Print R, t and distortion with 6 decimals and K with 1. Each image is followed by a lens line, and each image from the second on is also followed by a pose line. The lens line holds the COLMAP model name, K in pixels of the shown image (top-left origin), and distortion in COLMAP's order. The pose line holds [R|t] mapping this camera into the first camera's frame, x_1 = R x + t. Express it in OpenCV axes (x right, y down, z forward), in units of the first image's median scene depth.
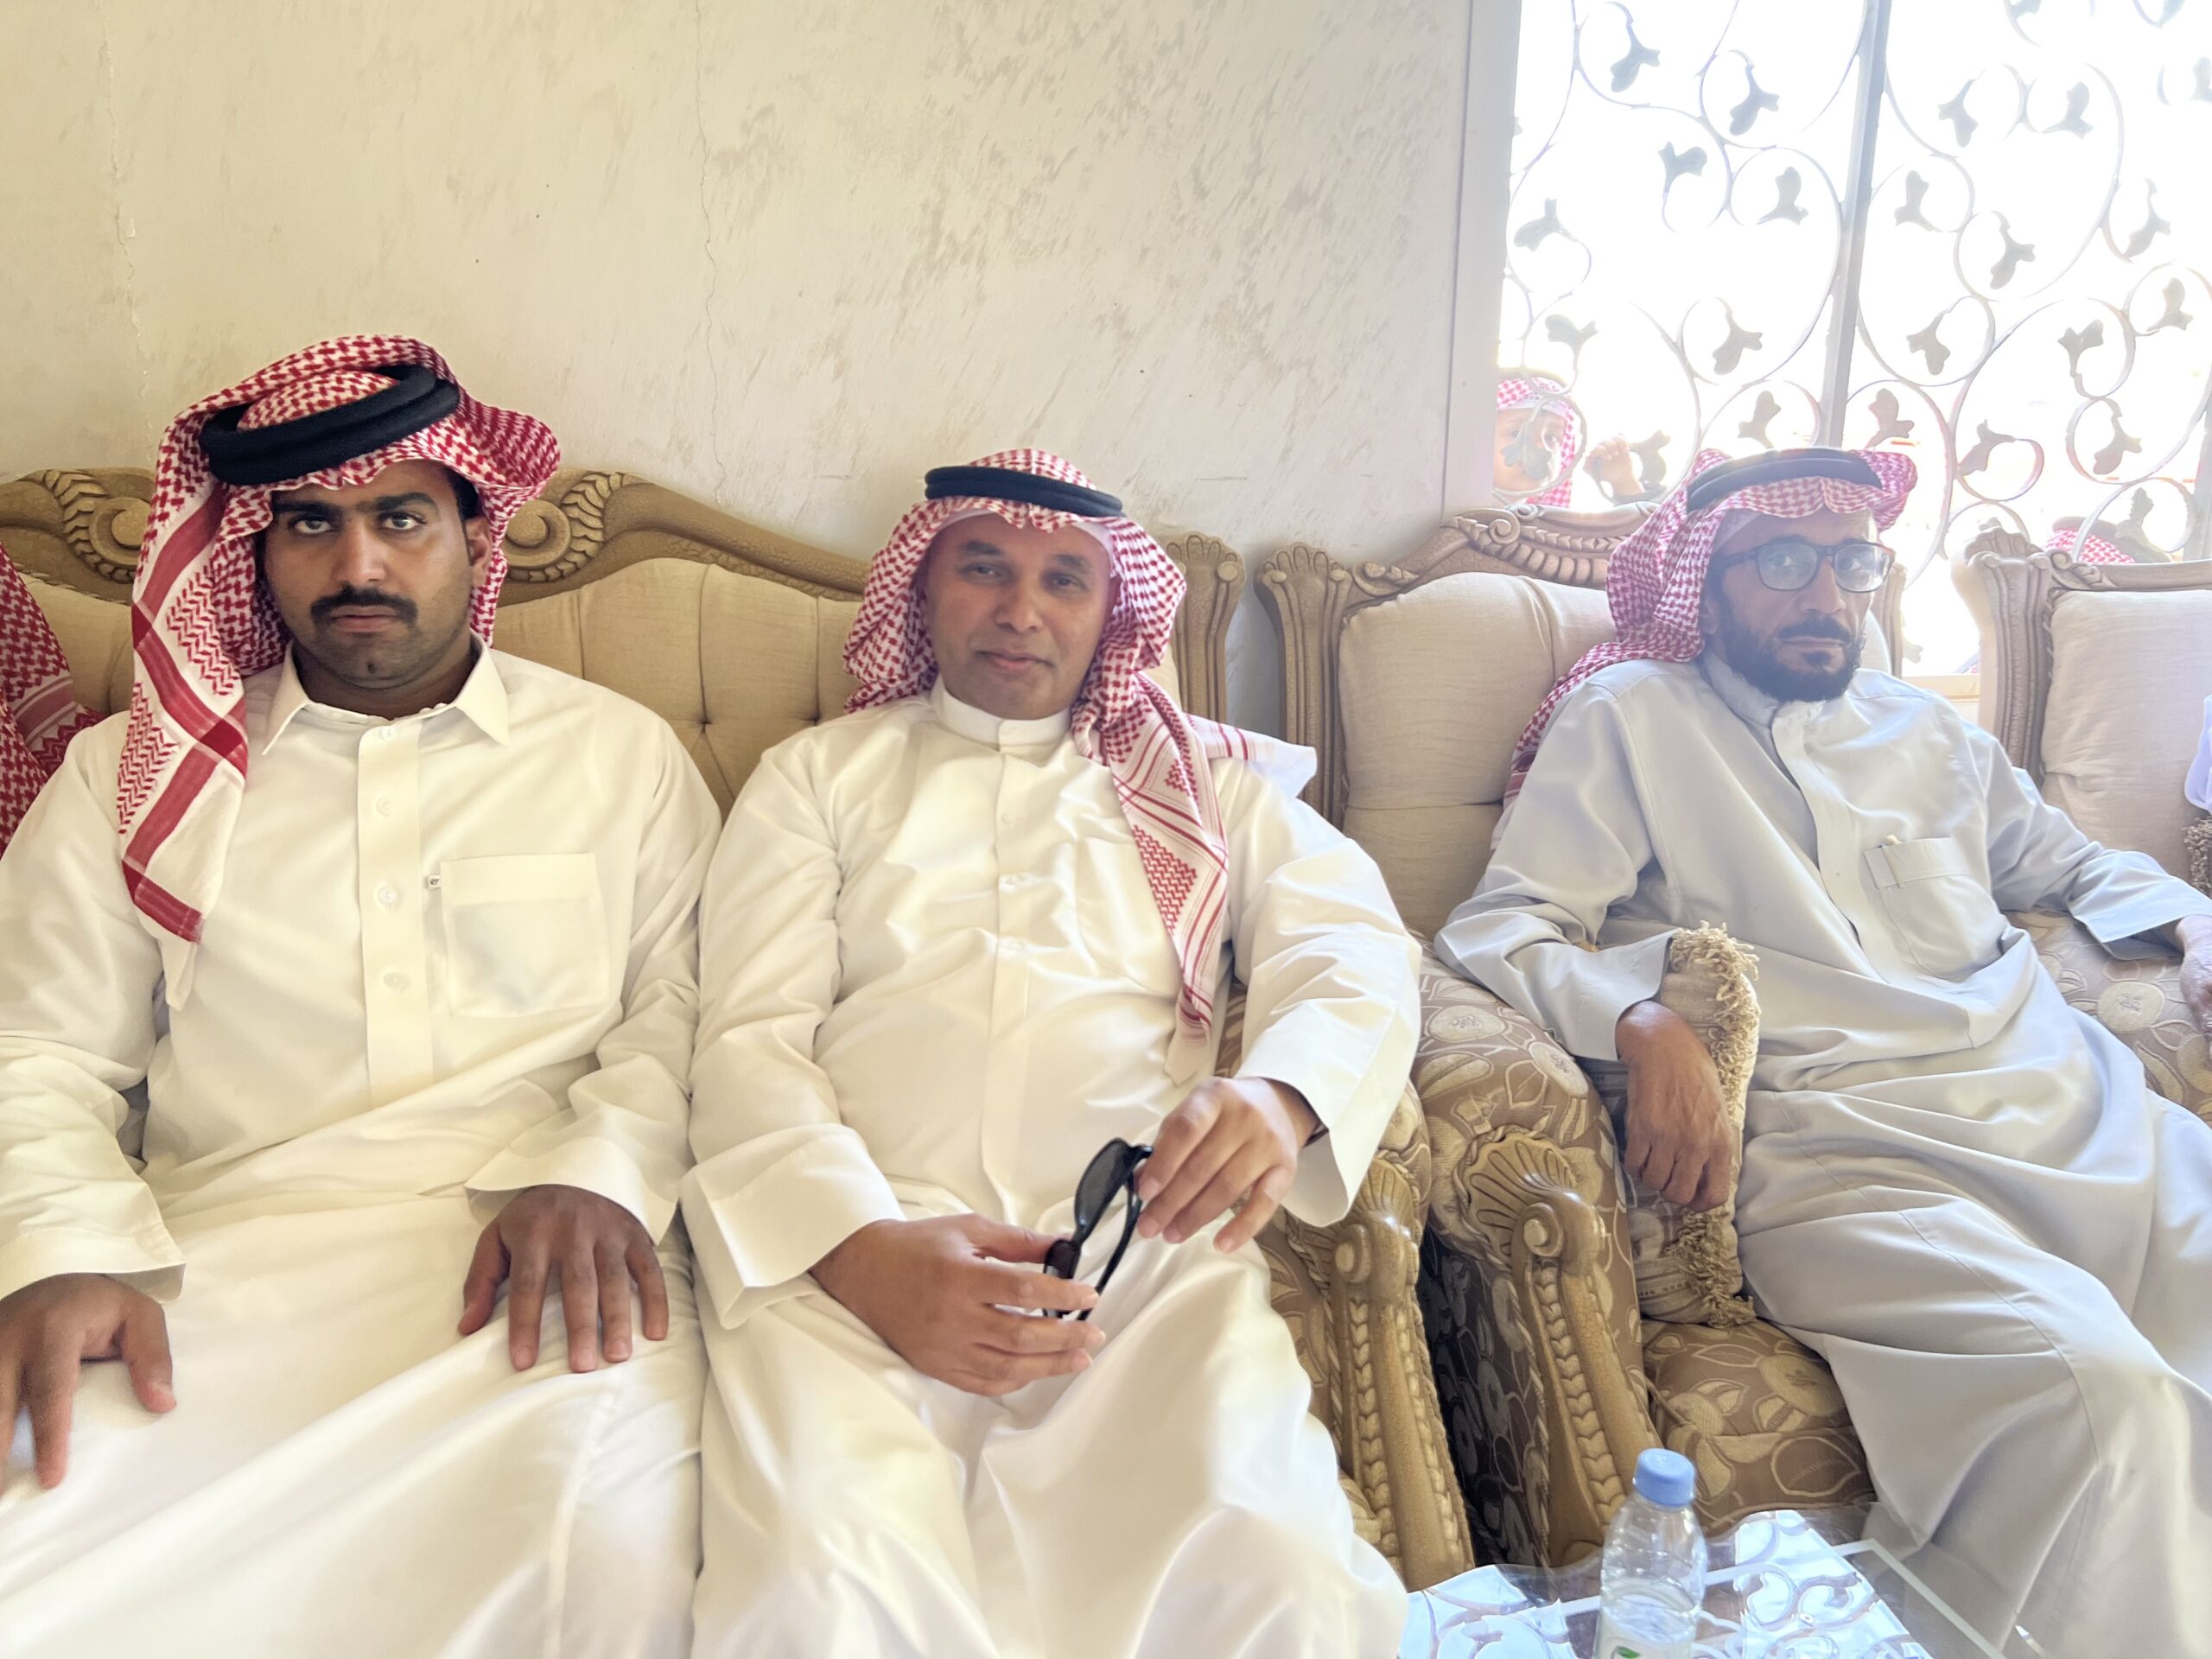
lens RADIAL K [[1660.2, 0, 1101.9], [0, 1660.2, 856.4], [0, 0, 1]] dist [-0.000480, 0.017641]
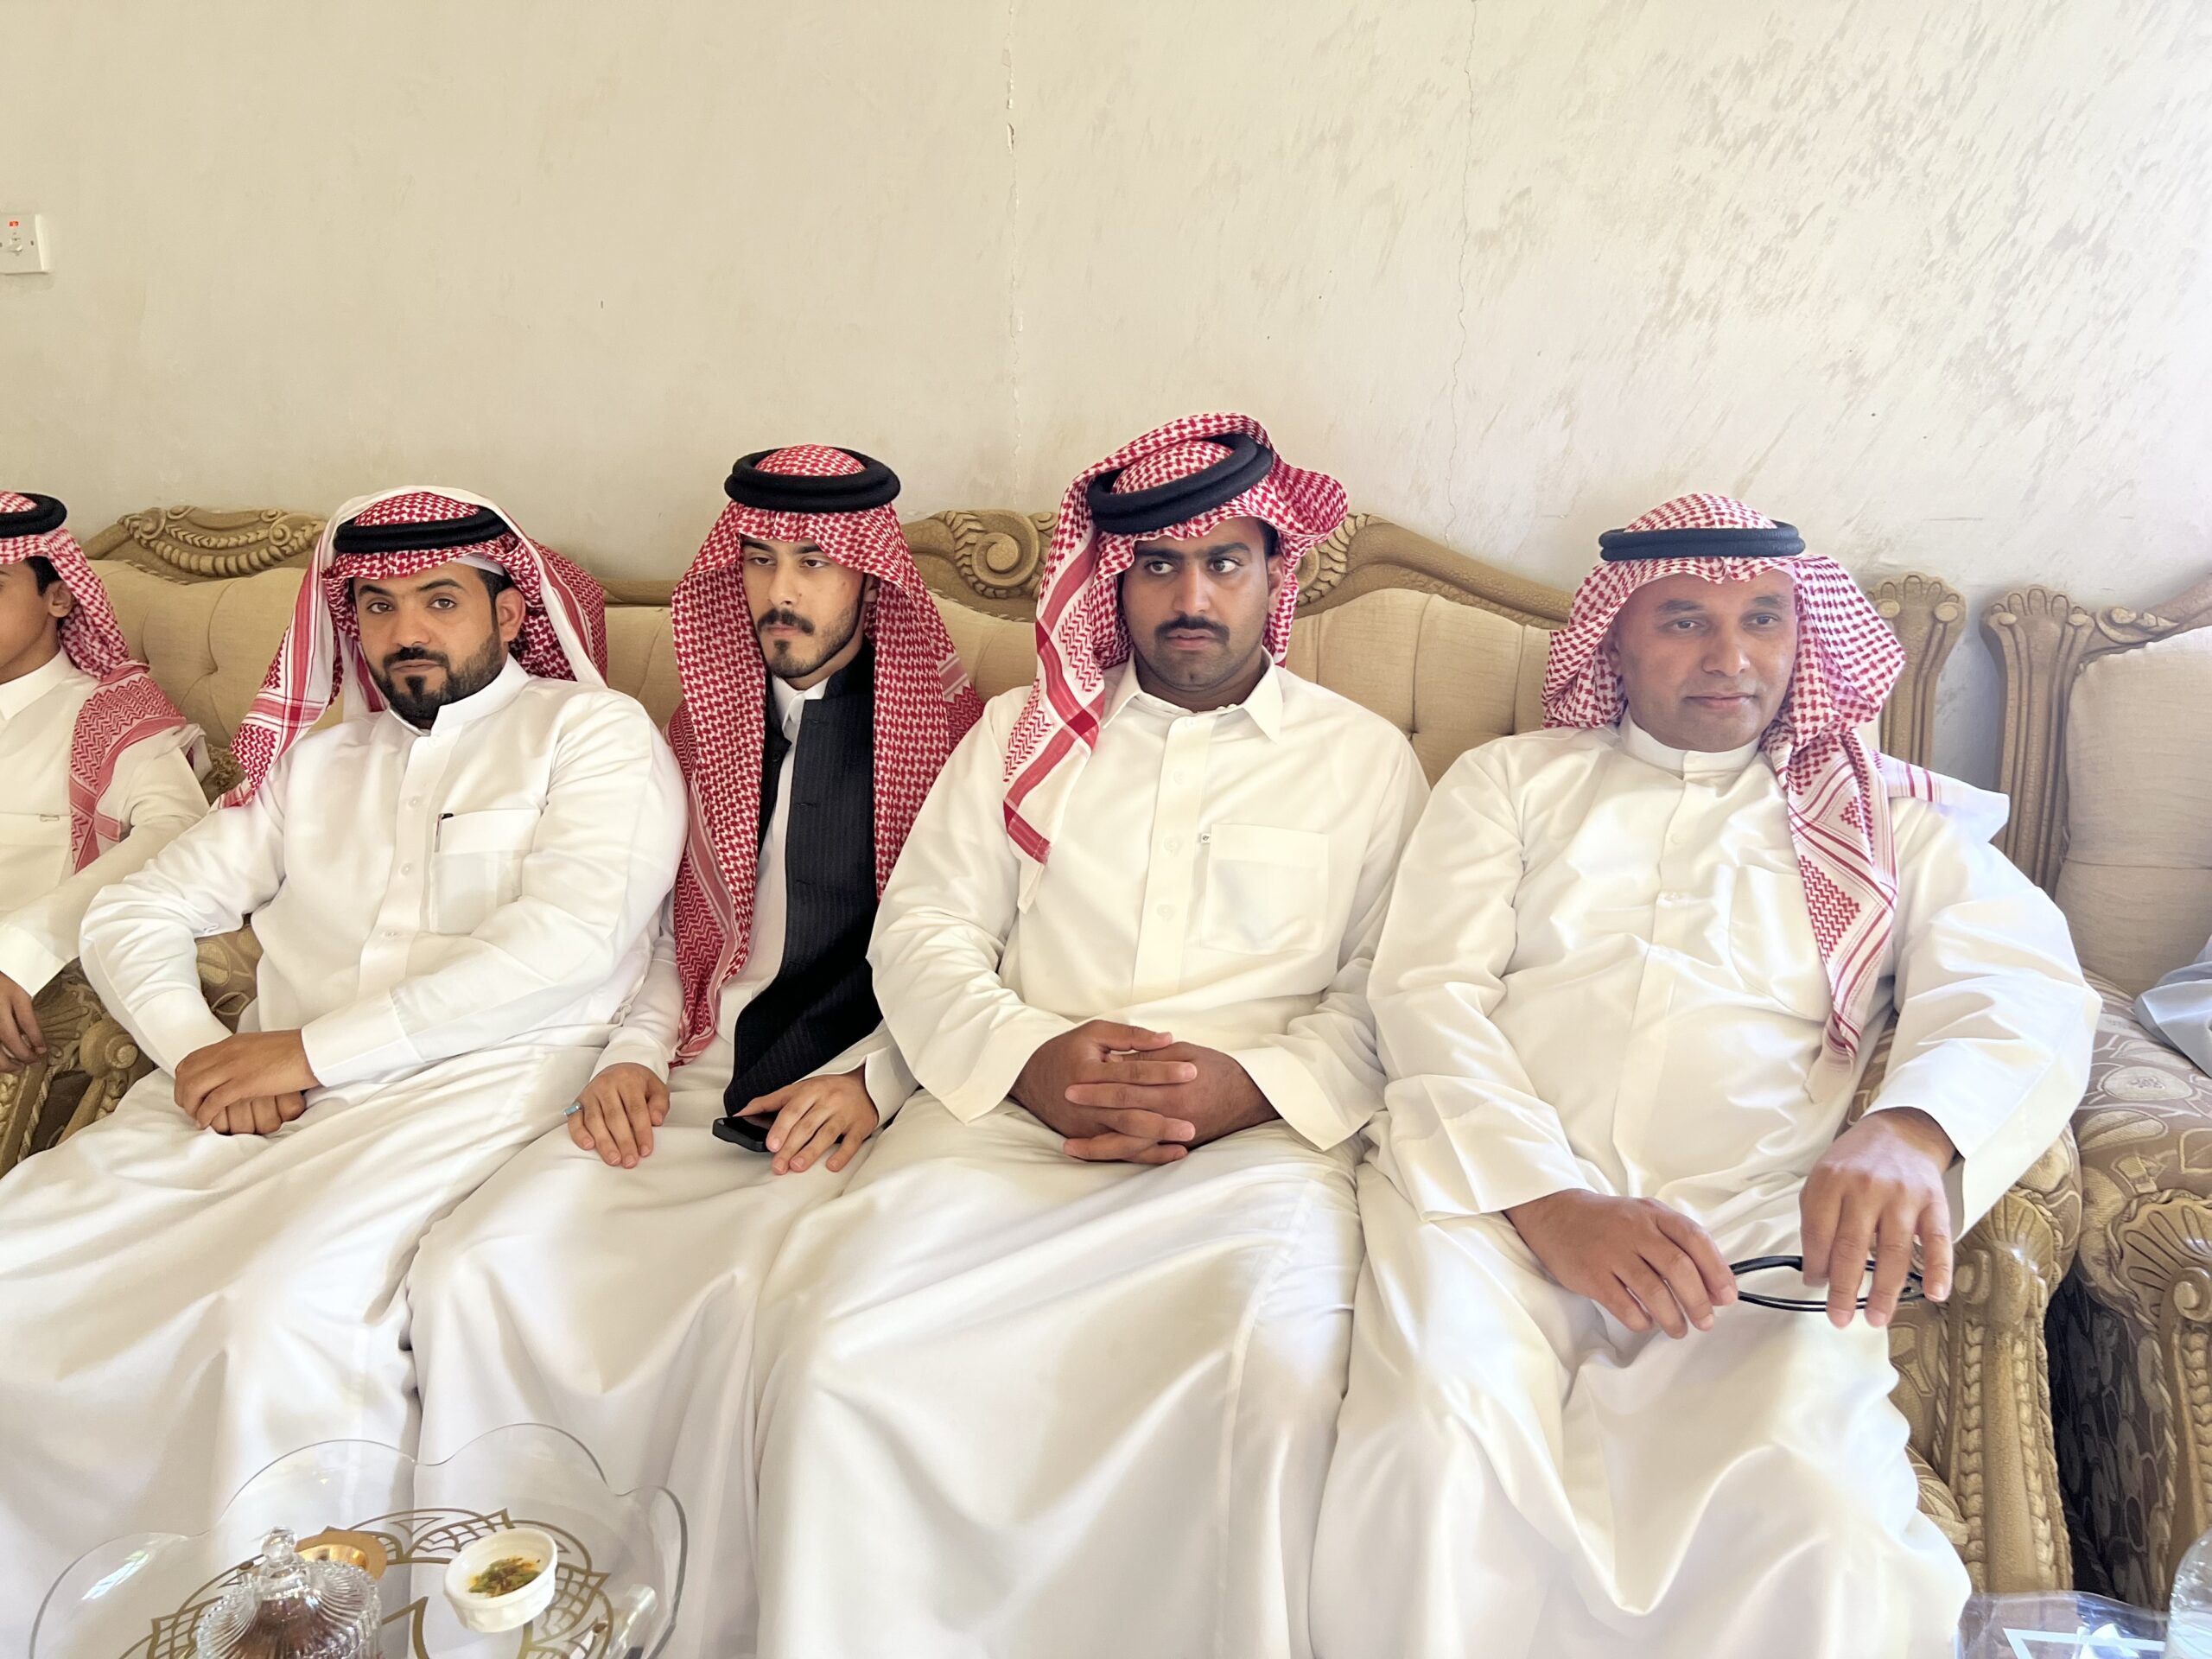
lens RADIAL K [[1660.2, 0, 1101.9], [0, 1660.2, 856.4], [0, 0, 1]] dist [-0.000480, 0.017641]
pose [[0.908486, 0.093933, -0.407222, 0.042985], [-0.096129, 0.995254, 0.015114, 0.010183], [0.406710, 0.025415, 0.913204, -0.147118]]
